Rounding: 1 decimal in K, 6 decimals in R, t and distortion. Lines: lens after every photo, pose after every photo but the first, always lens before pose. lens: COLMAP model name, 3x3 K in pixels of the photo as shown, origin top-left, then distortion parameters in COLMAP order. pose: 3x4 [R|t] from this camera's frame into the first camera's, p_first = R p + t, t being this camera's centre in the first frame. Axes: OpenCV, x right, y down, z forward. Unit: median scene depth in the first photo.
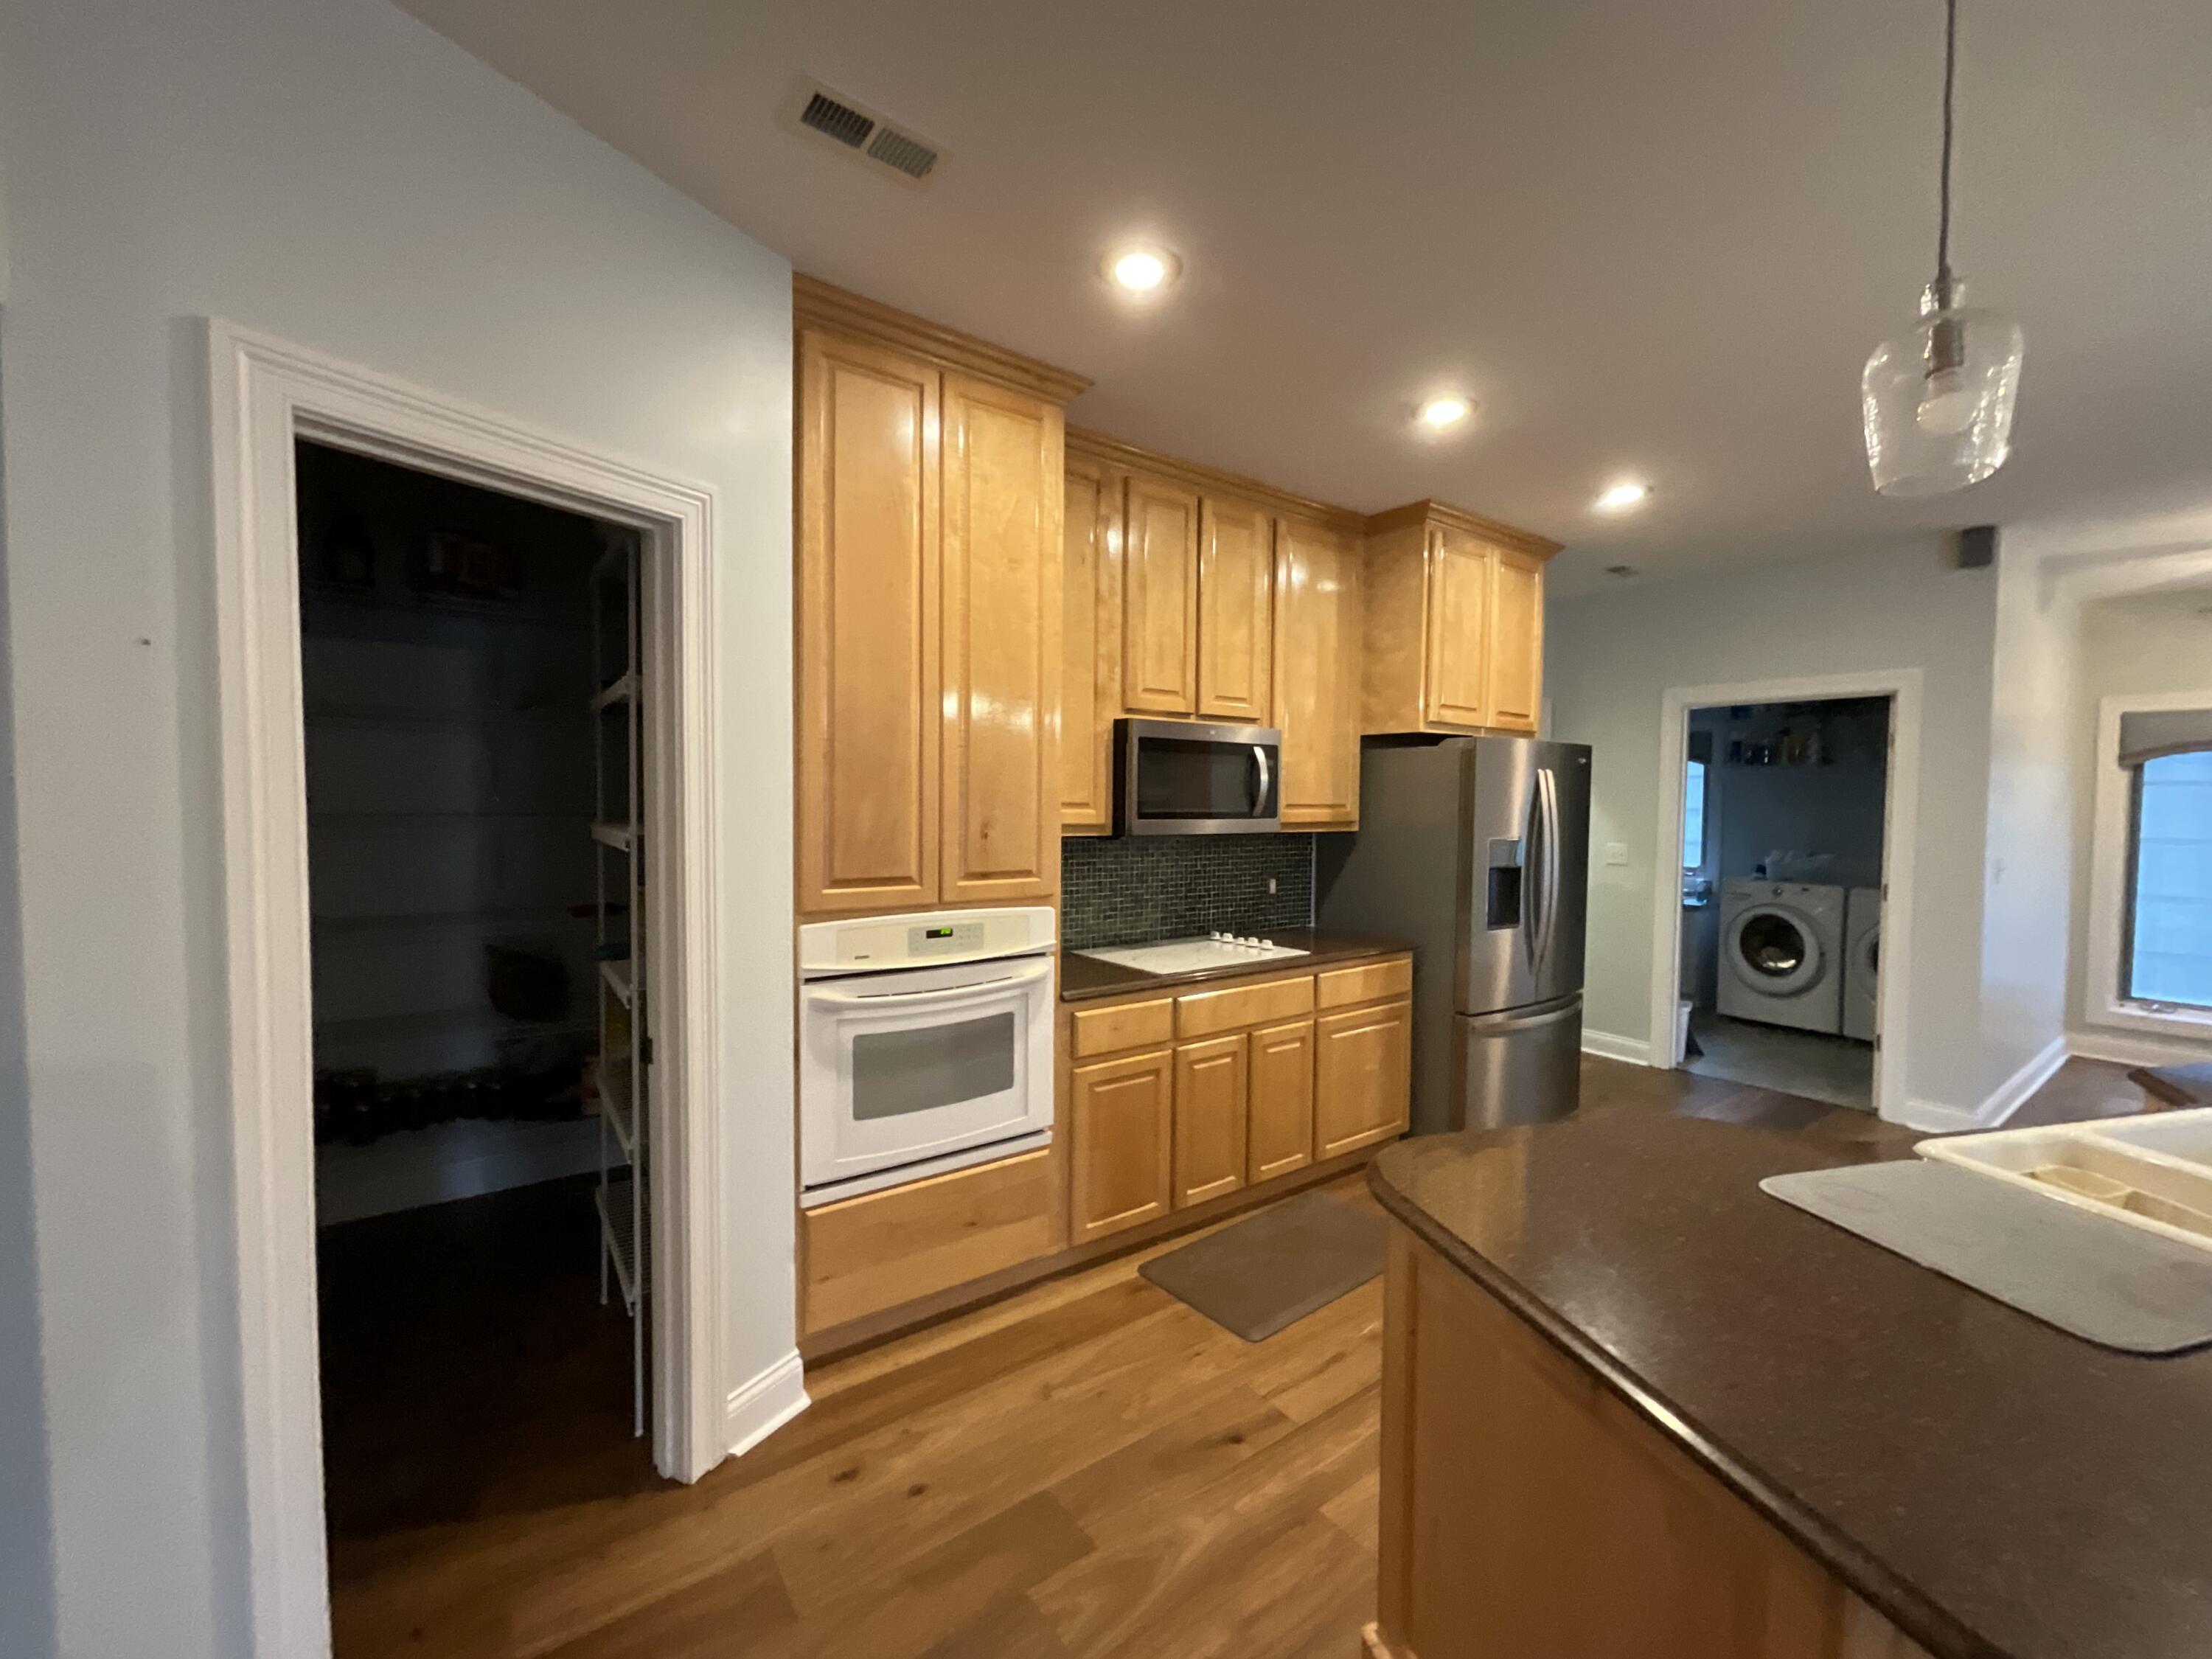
lens RADIAL K [[888.1, 0, 1106.0], [0, 888.1, 829.5], [0, 0, 1]] dist [-0.002228, -0.000074]
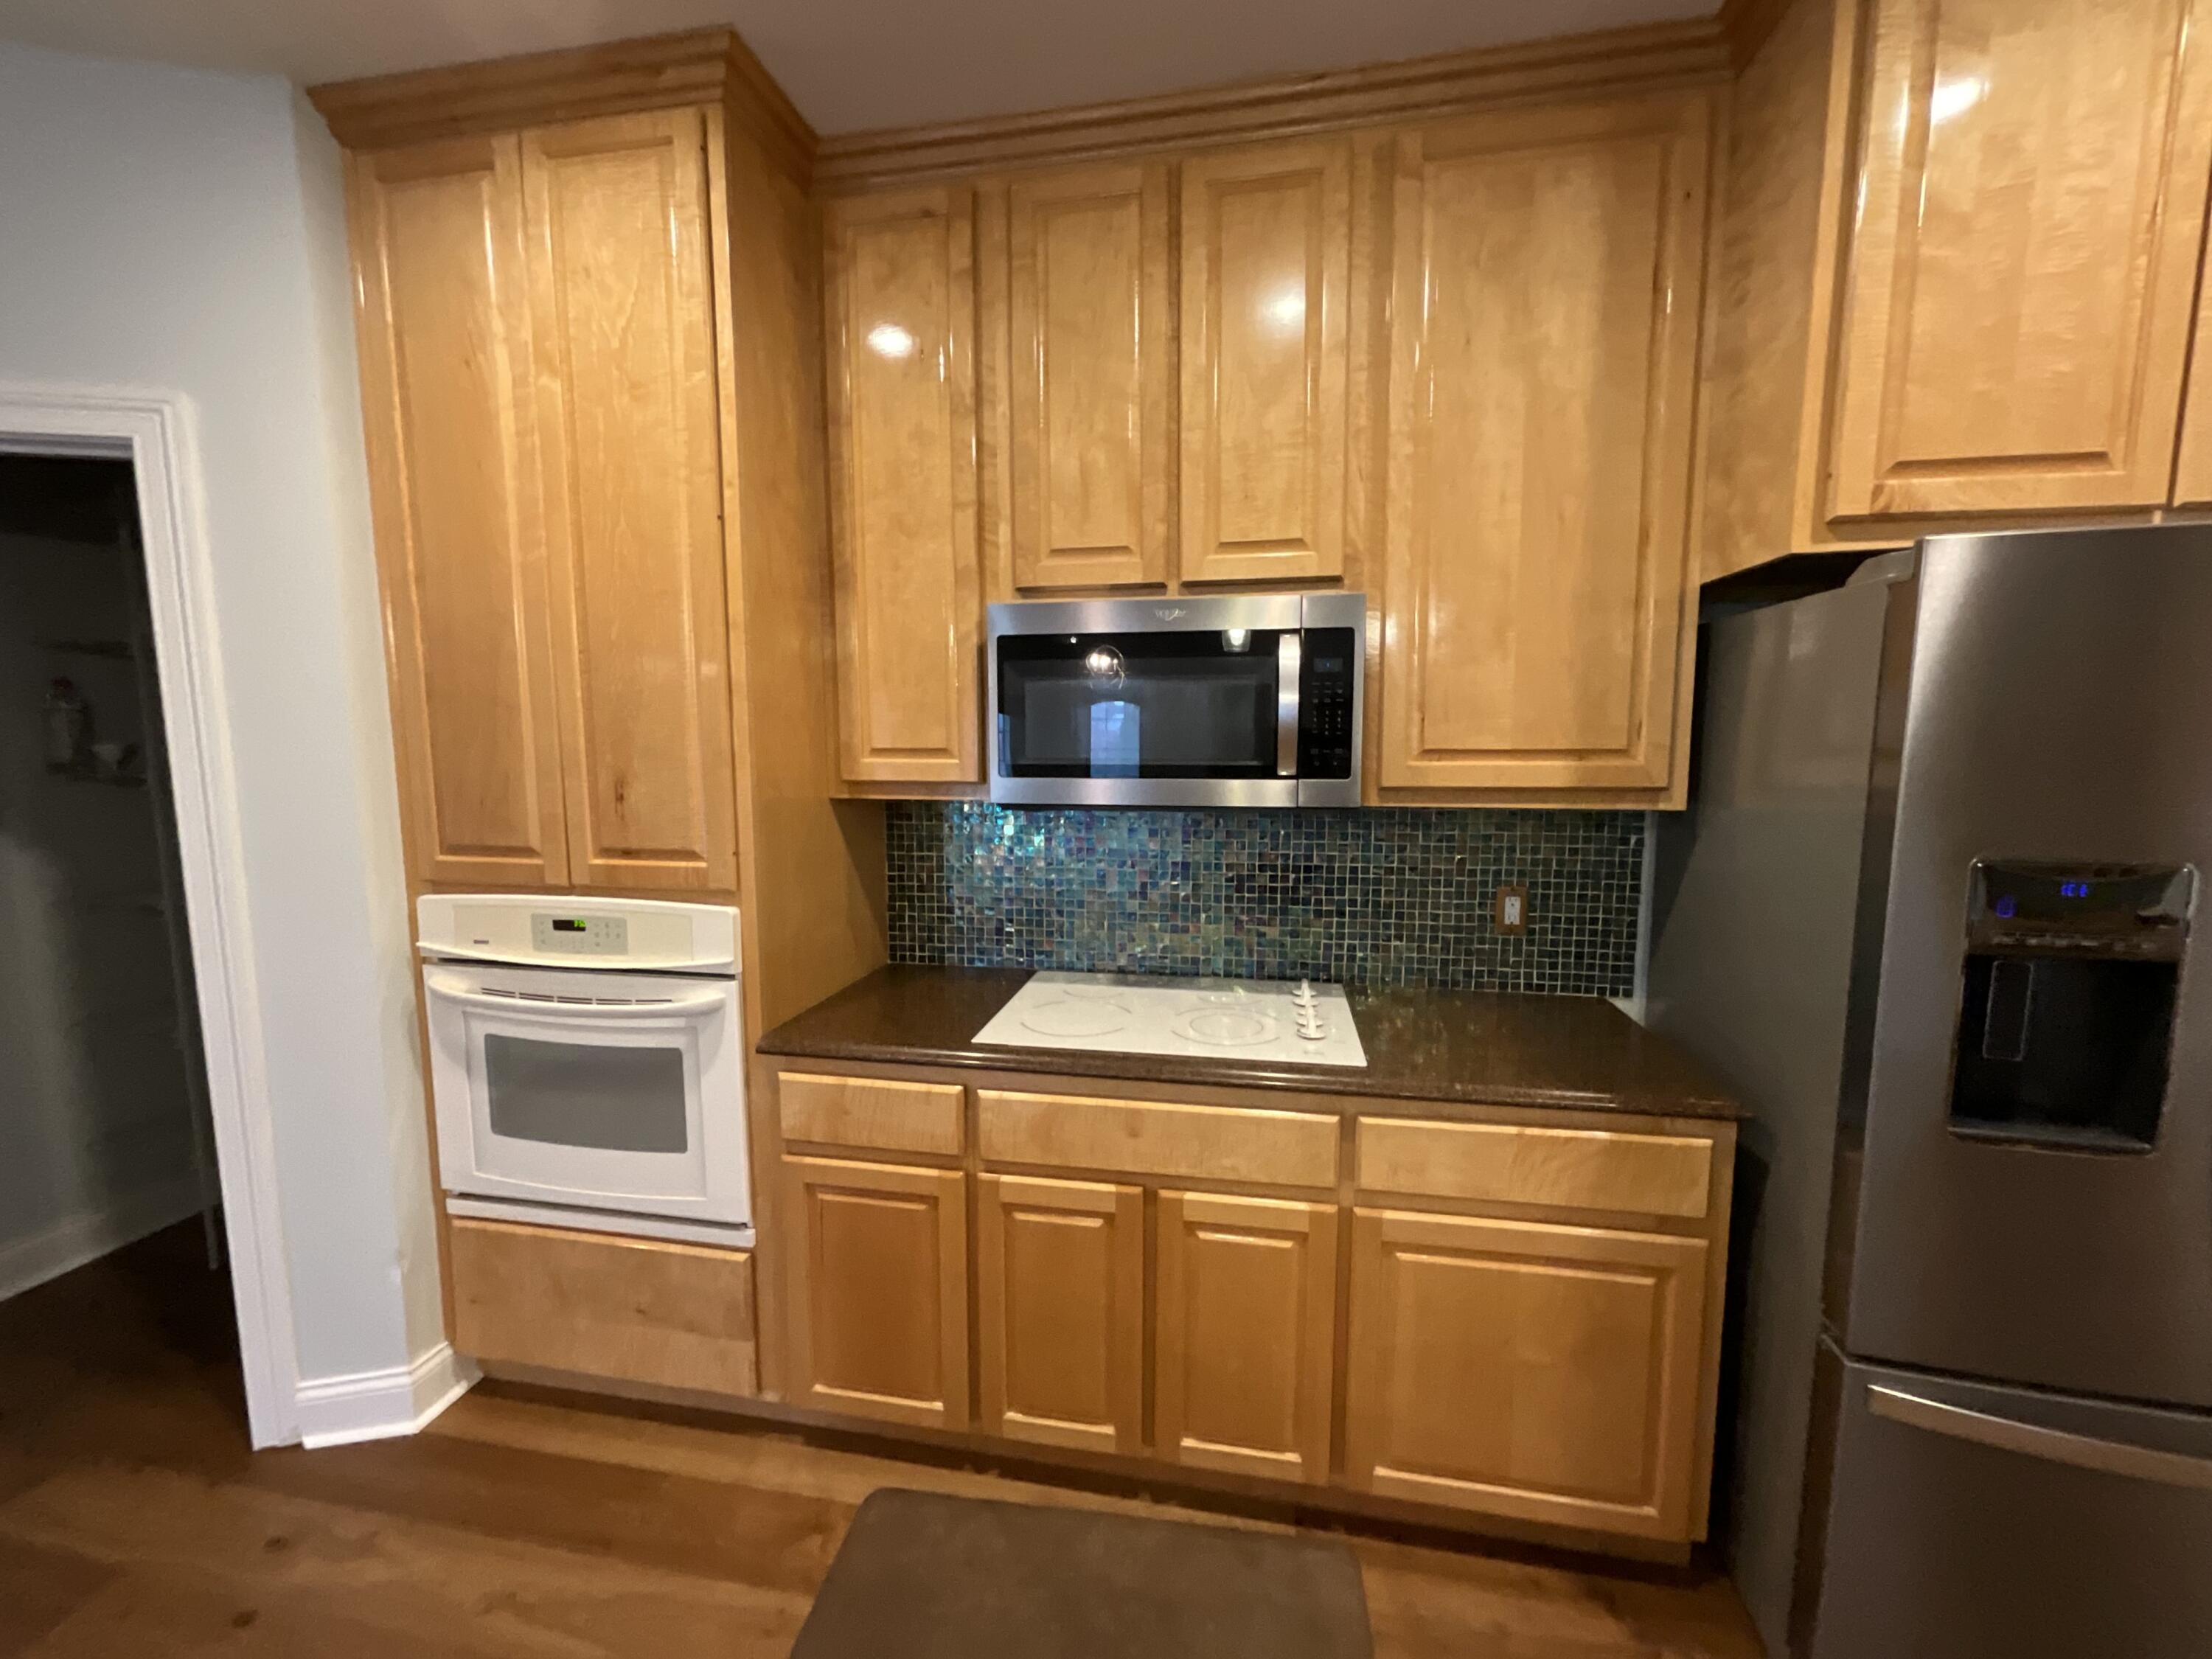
lens RADIAL K [[888.7, 0, 1106.0], [0, 888.7, 829.5], [0, 0, 1]] dist [-0.010407, 0.006688]
pose [[0.685428, 0.065219, -0.725214, 0.587768], [-0.016027, 0.997091, 0.074520, -0.024233], [0.727964, -0.039455, 0.684479, 0.725842]]
